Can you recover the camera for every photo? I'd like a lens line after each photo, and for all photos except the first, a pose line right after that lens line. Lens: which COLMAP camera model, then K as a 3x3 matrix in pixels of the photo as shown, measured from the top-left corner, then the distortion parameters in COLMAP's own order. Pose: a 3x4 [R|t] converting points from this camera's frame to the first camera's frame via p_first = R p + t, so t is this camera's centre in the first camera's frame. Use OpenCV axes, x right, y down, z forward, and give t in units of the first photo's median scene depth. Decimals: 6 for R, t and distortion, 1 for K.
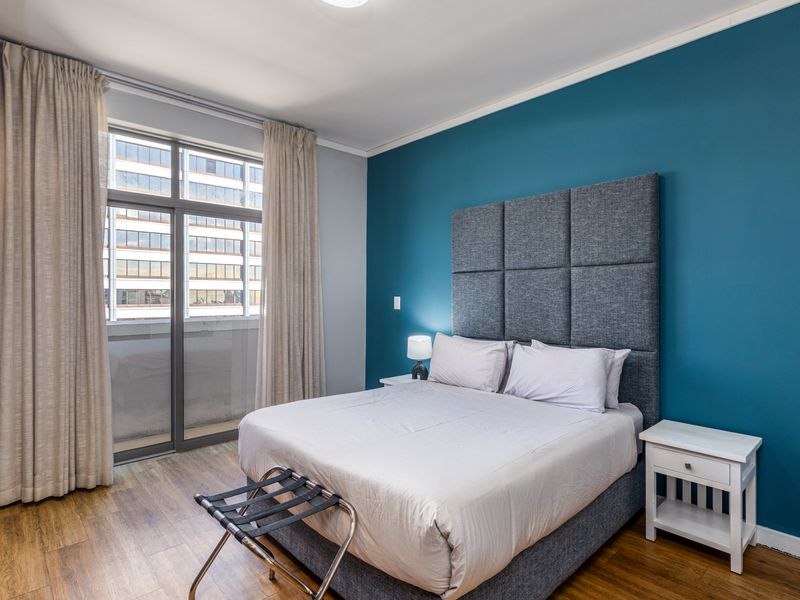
lens RADIAL K [[442.2, 0, 384.7], [0, 442.2, 297.2], [0, 0, 1]] dist [0.003986, 0.001384]
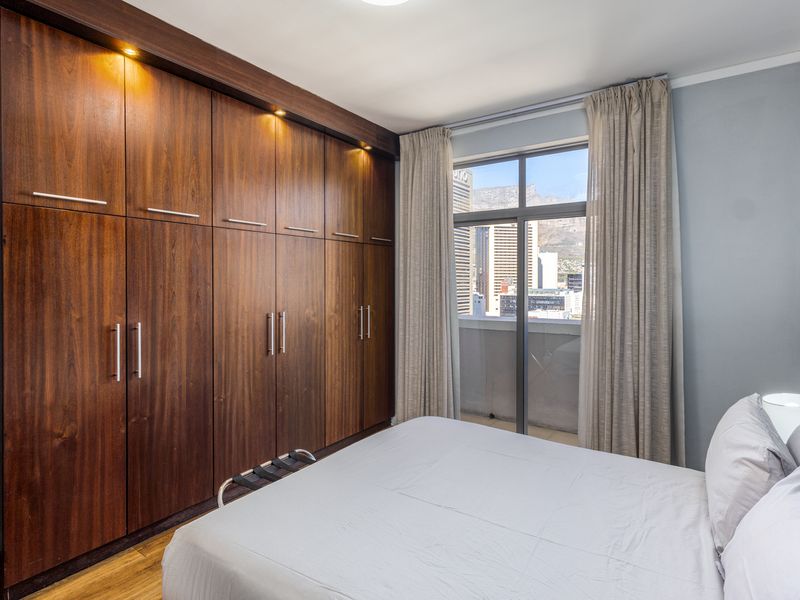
lens RADIAL K [[435.8, 0, 399.9], [0, 435.8, 290.2], [0, 0, 1]] dist [0.003572, 0.001072]
pose [[0.249044, -0.004184, -0.968483, 0.479513], [-0.014661, 0.999860, -0.008090, -0.008675], [0.968381, 0.016213, 0.248948, 0.455541]]
